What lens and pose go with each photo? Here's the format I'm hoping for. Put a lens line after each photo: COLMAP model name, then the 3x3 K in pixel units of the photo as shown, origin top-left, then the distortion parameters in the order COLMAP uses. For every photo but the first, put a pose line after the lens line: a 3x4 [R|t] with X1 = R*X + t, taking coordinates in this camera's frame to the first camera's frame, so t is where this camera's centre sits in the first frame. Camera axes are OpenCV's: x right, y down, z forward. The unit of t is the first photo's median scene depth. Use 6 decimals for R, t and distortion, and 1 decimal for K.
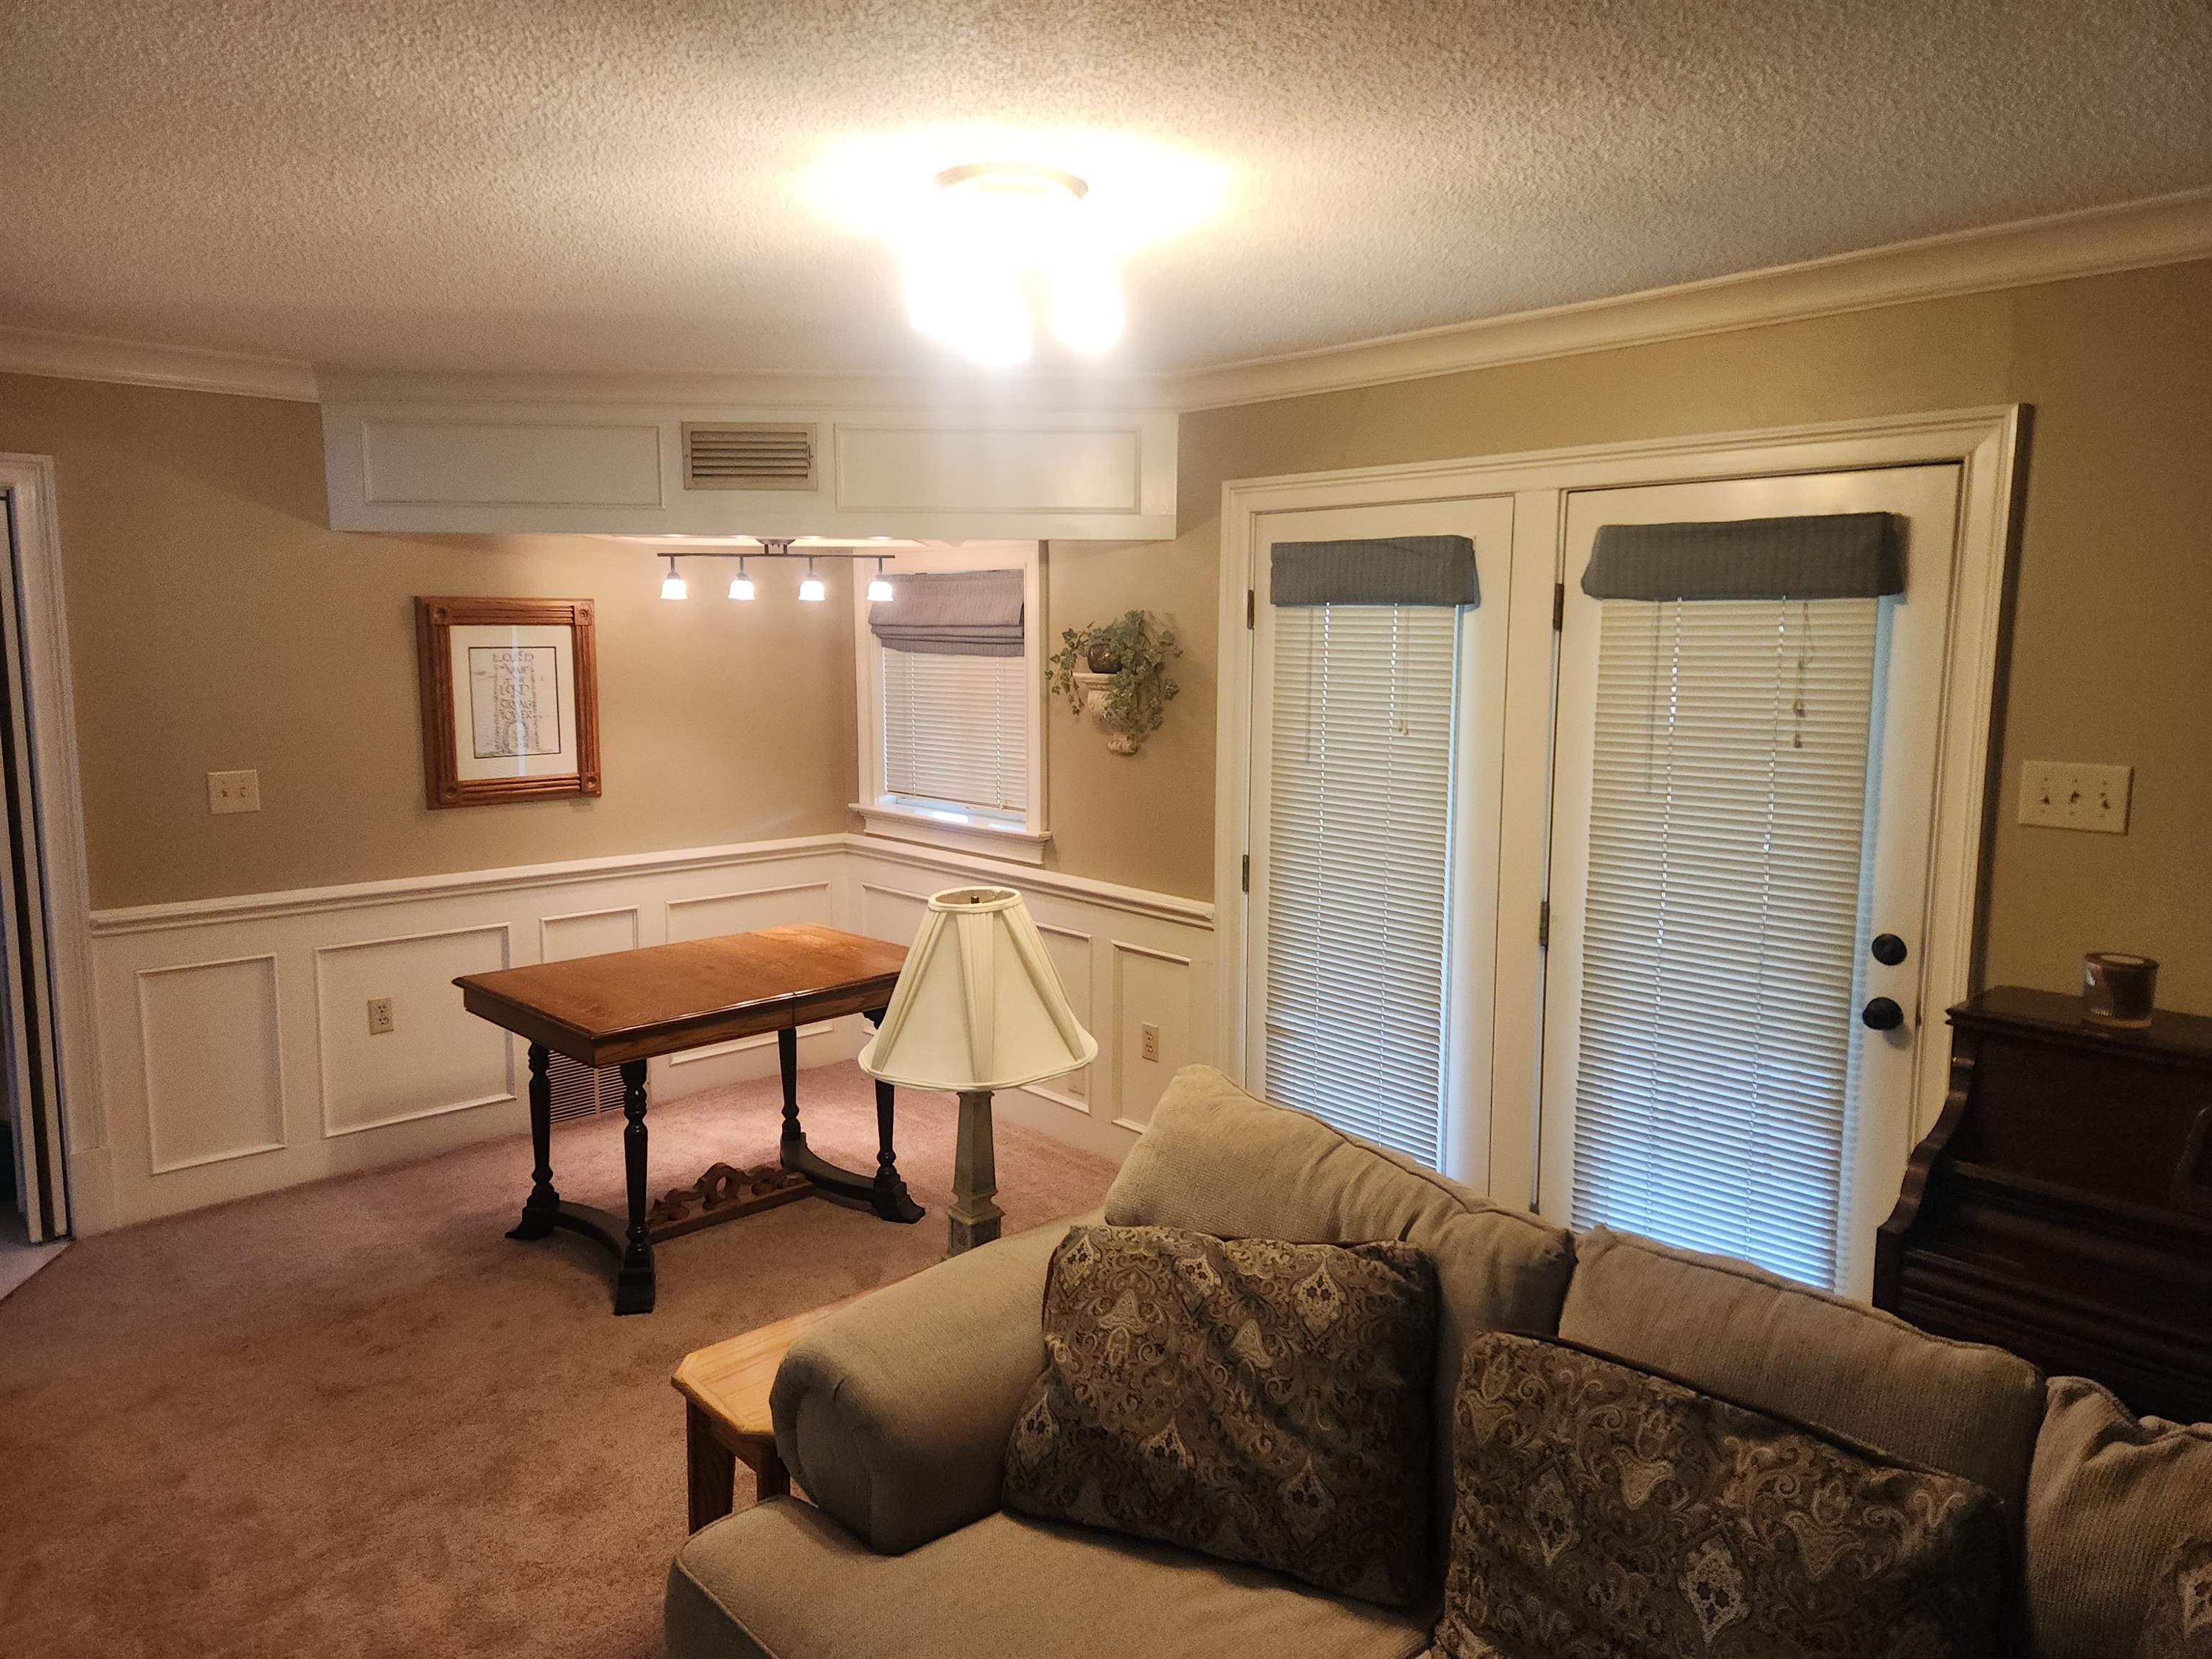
lens RADIAL K [[1460.2, 0, 1106.0], [0, 1460.2, 829.5], [0, 0, 1]] dist [-0.002183, -0.001776]
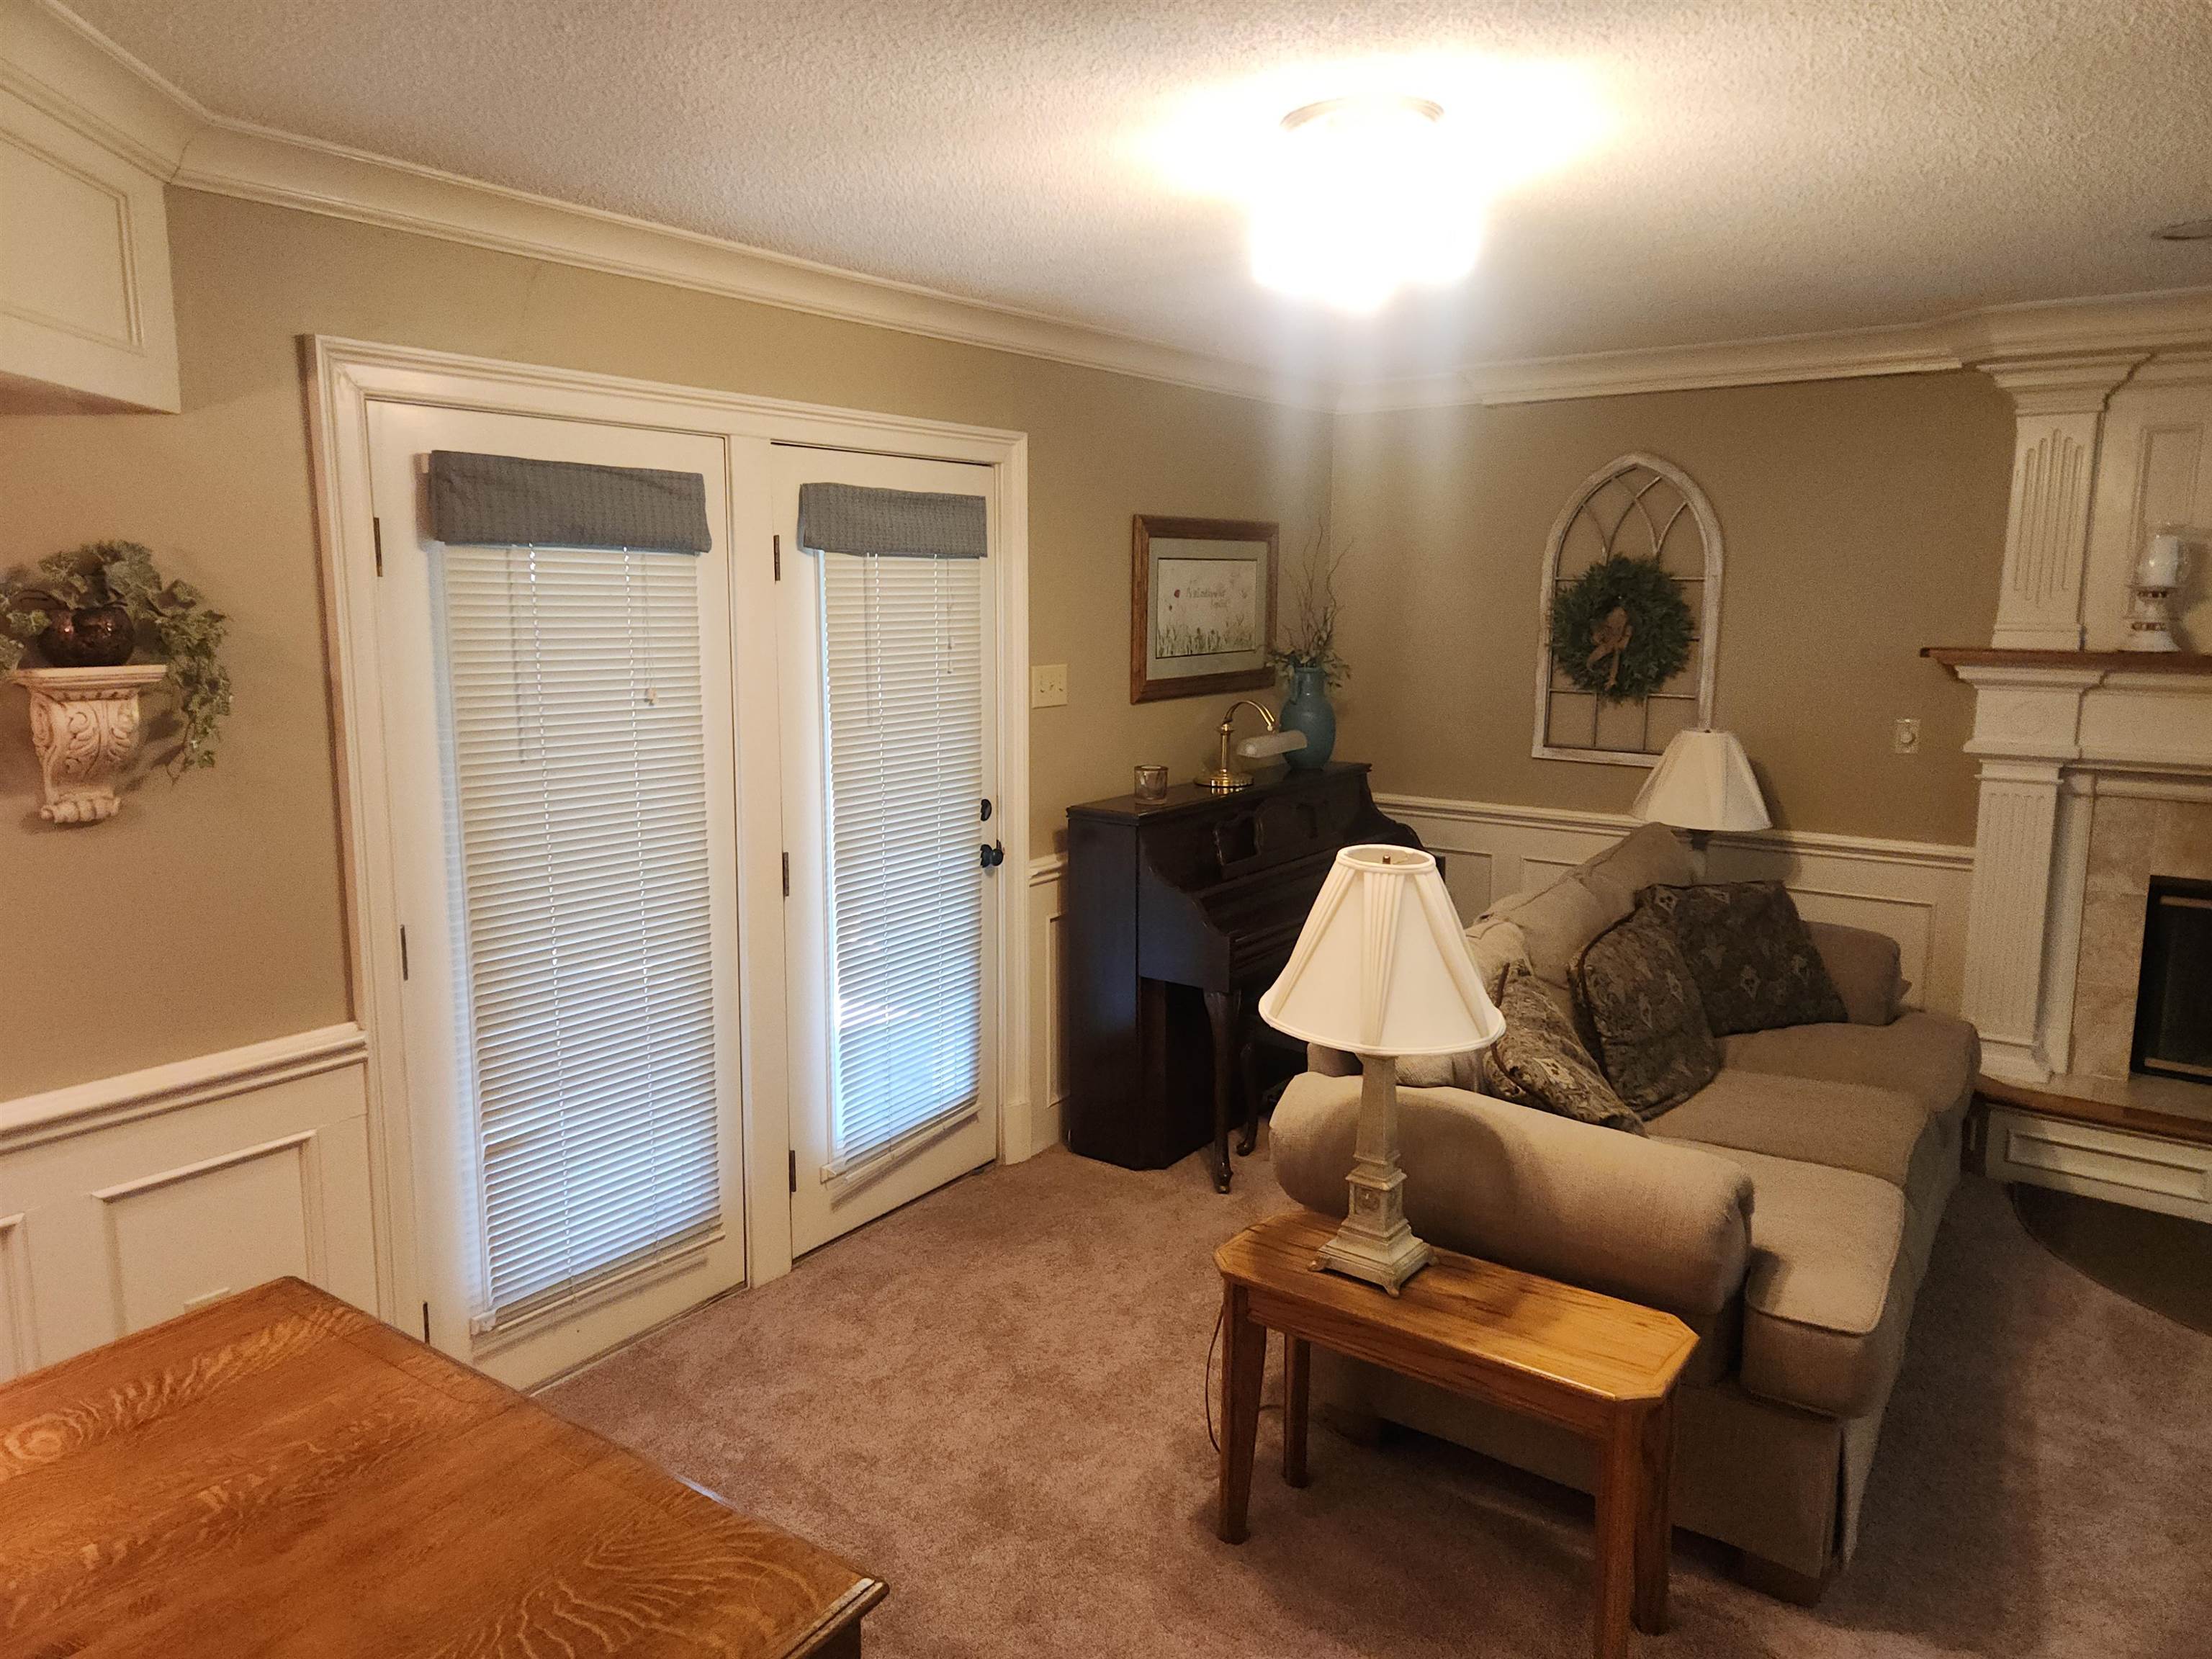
lens RADIAL K [[1490.7, 0, 1108.7], [0, 1490.7, 775.4], [0, 0, 1]] dist [0.000279, -0.000094]
pose [[-0.216862, -0.132631, 0.967151, -0.737333], [0.124201, 0.978928, 0.162095, -0.141536], [-0.968269, 0.155273, -0.195819, 0.989002]]
